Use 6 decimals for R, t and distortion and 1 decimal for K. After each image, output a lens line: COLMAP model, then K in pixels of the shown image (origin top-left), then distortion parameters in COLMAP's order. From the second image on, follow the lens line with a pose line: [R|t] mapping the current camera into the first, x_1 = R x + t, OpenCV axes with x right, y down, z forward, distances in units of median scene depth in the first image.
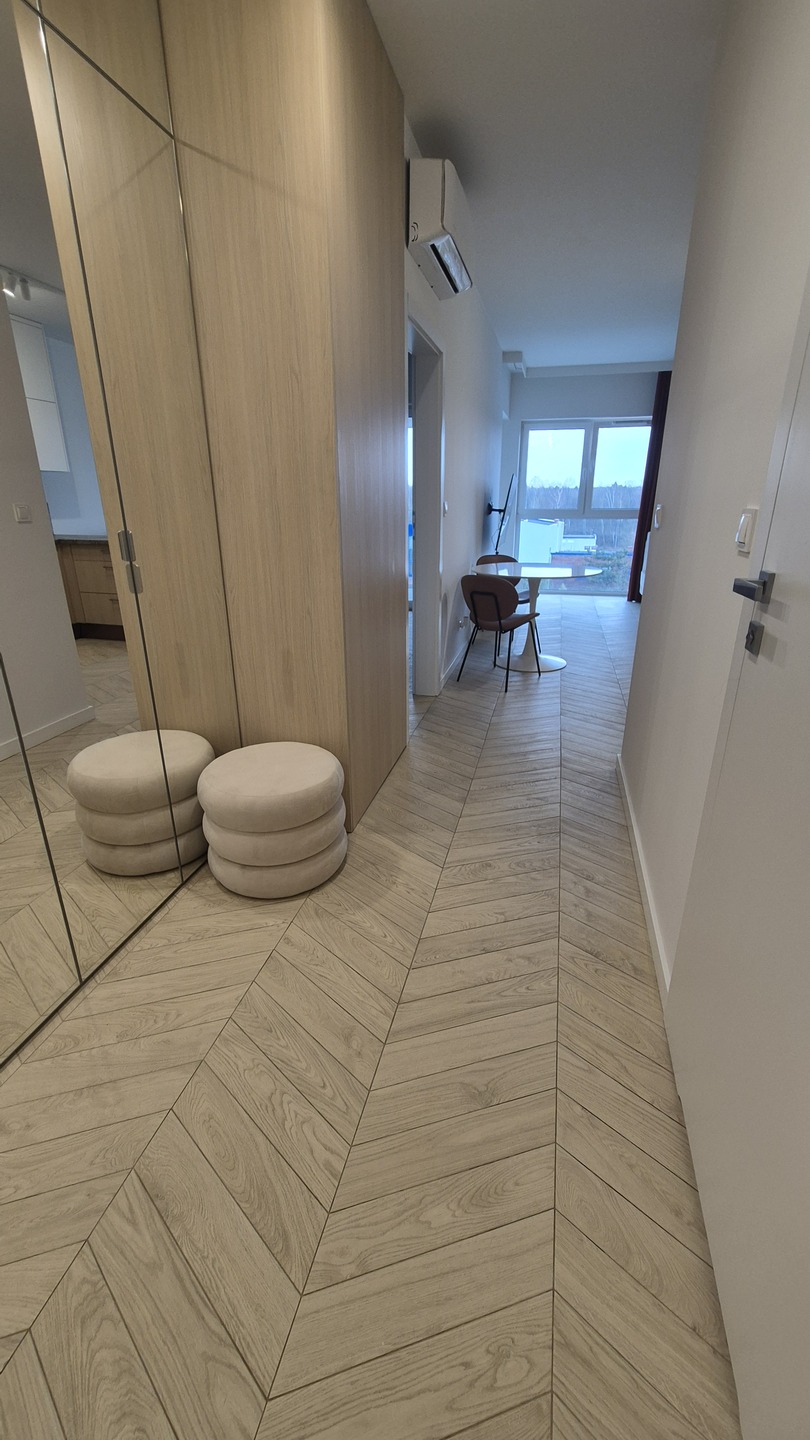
lens RADIAL K [[596.5, 0, 395.3], [0, 596.5, 719.2], [0, 0, 1]] dist [0.003716, -0.002121]
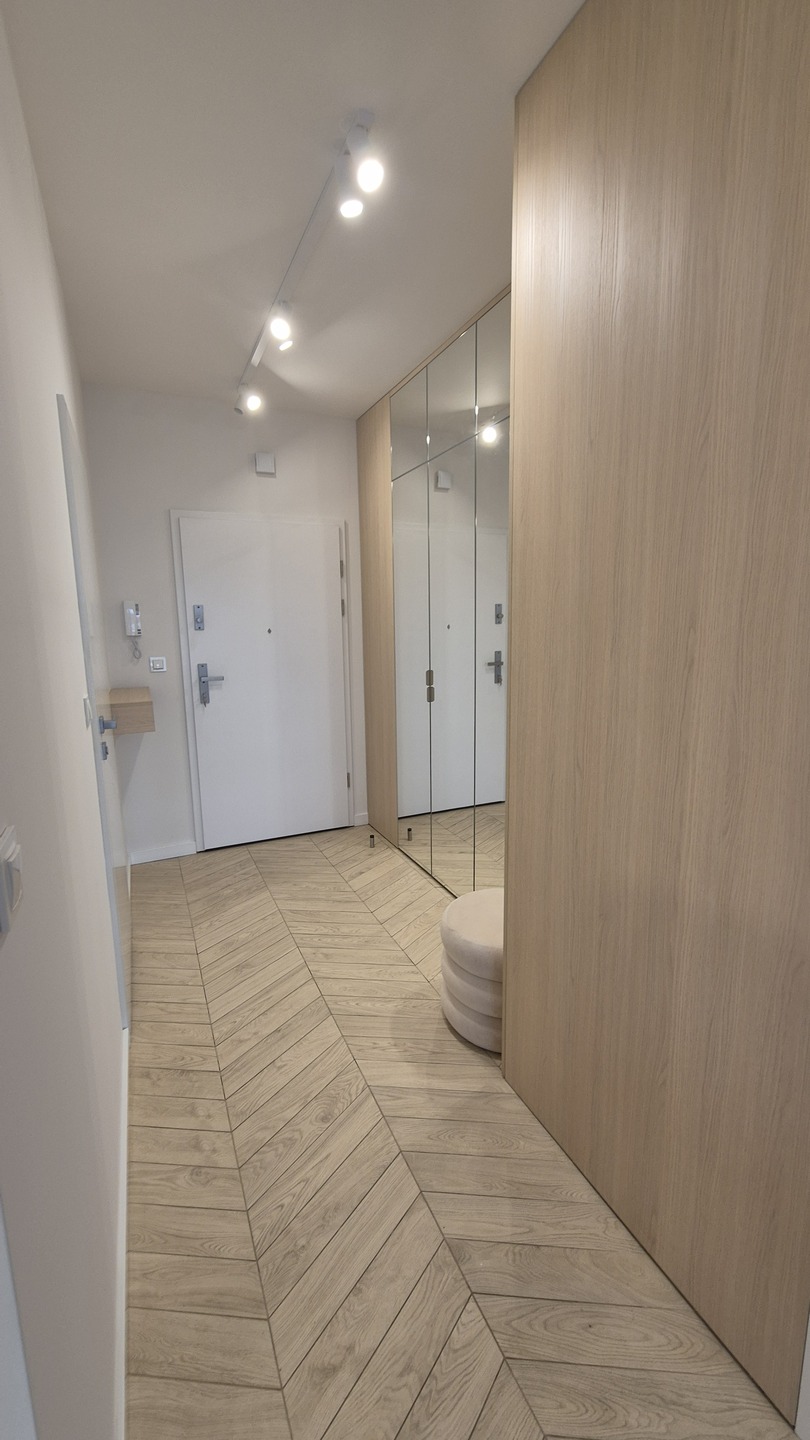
lens RADIAL K [[596.5, 0, 406.1], [0, 596.5, 722.6], [0, 0, 1]] dist [0.003716, -0.002121]
pose [[-0.775525, 0.117045, -0.620372, 0.616508], [-0.207777, 0.880598, 0.425883, -0.709857], [0.596146, 0.459182, -0.658606, 1.649598]]
